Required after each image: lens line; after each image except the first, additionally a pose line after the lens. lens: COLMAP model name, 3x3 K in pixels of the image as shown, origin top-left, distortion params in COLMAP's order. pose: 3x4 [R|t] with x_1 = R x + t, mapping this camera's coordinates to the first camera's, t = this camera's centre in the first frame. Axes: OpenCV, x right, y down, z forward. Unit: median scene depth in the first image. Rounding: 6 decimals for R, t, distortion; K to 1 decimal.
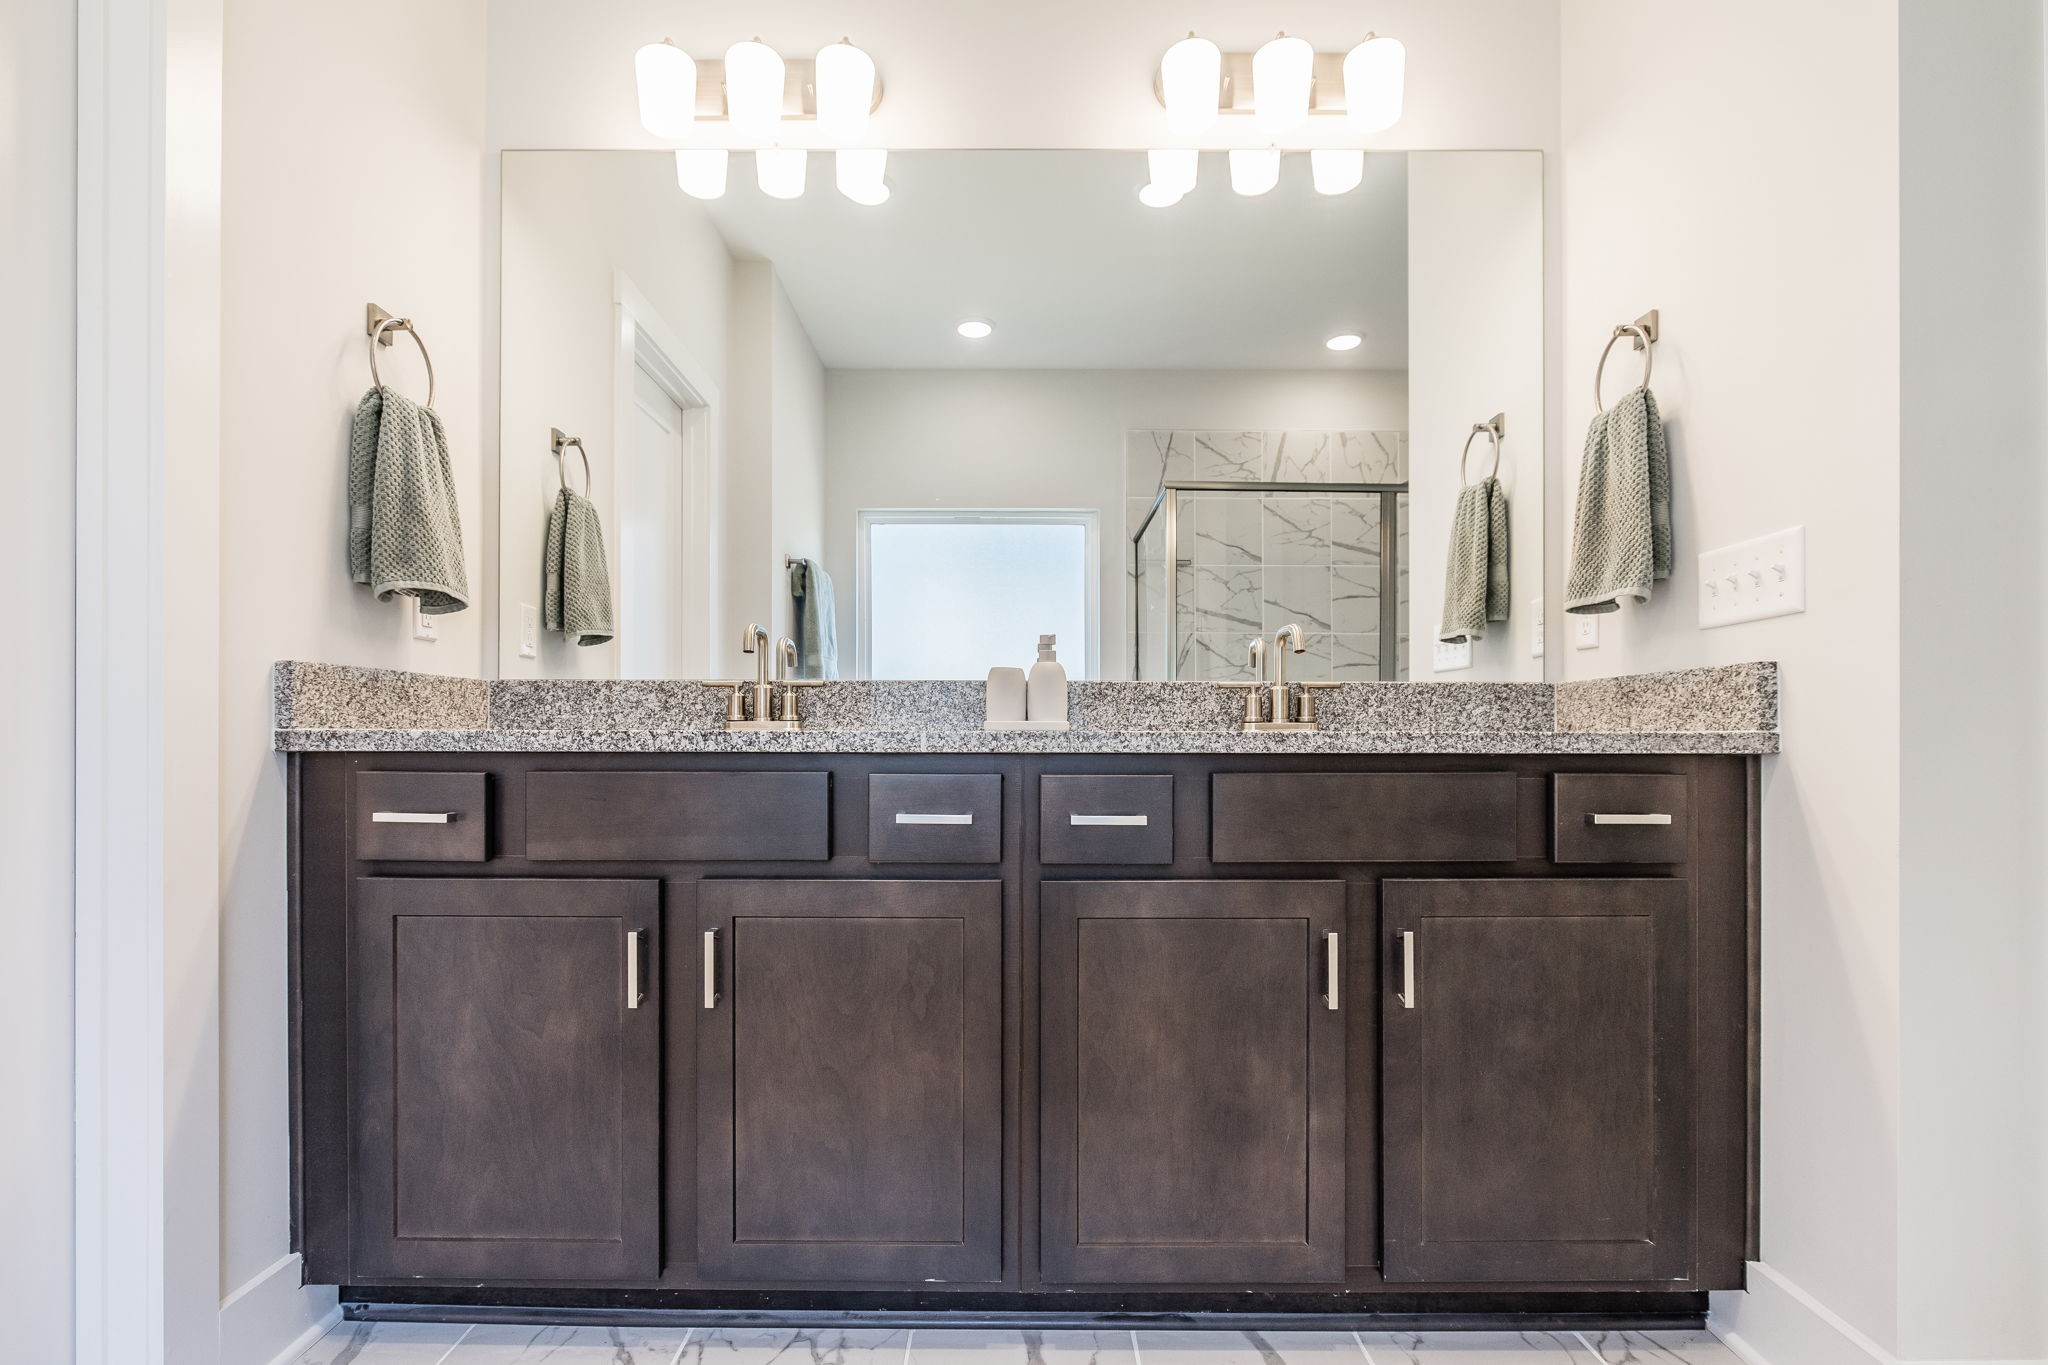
lens RADIAL K [[1023.7, 0, 1013.3], [0, 1023.7, 733.8], [0, 0, 1]] dist [0.000649, 0.000129]
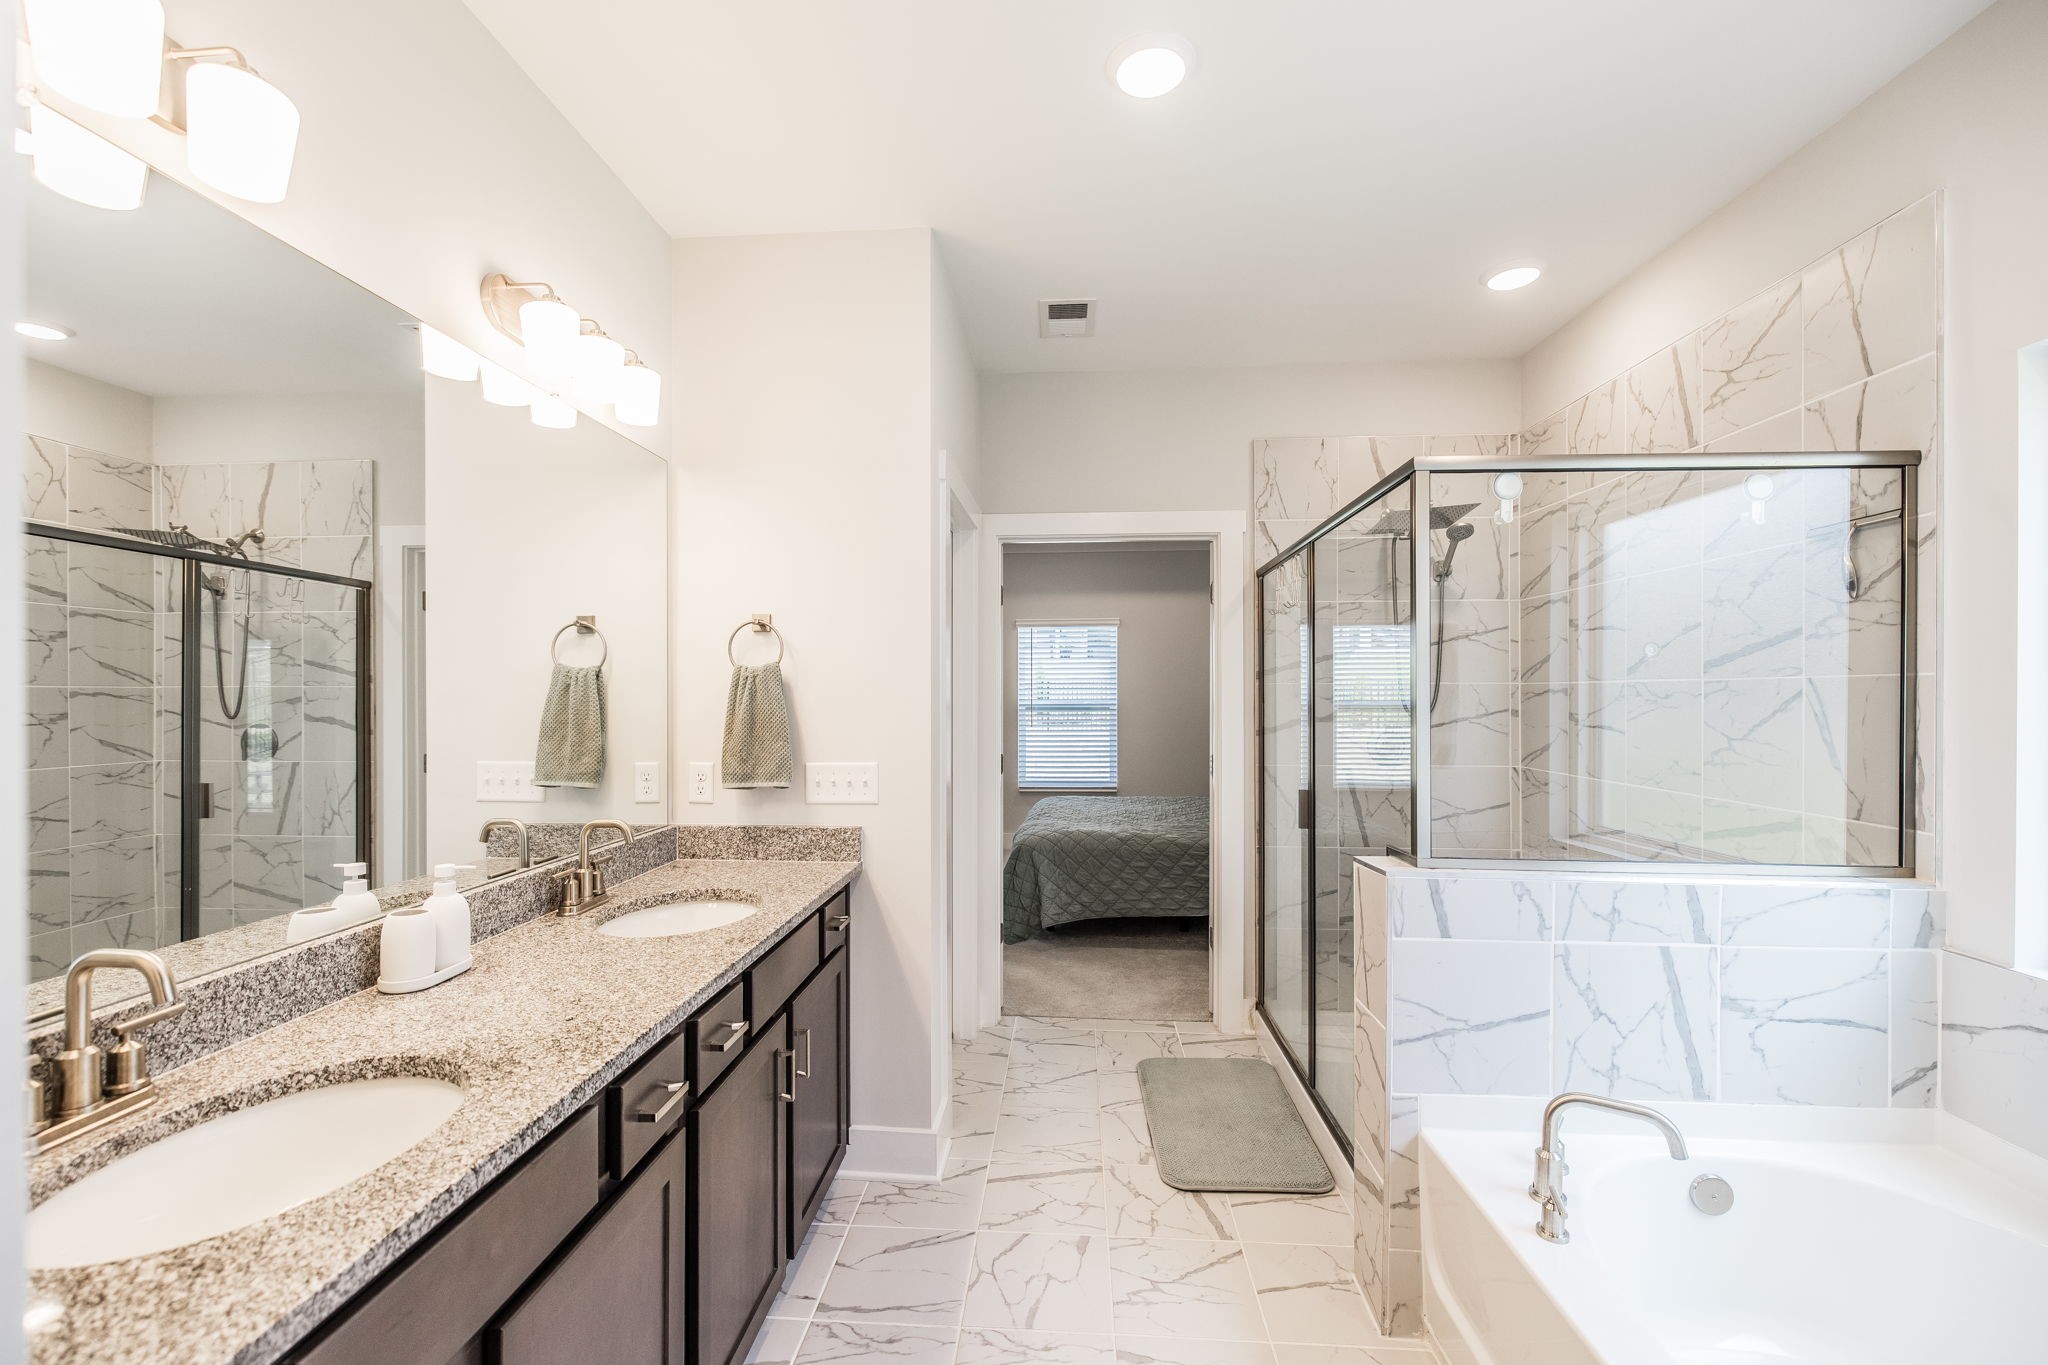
lens RADIAL K [[874.6, 0, 1010.3], [0, 874.6, 689.9], [0, 0, 1]] dist [-0.000011, 0.000100]
pose [[0.068107, -0.005647, 0.997662, -0.819329], [-0.007613, 0.999952, 0.006180, -0.300974], [-0.997649, -0.008017, 0.068061, 0.506158]]
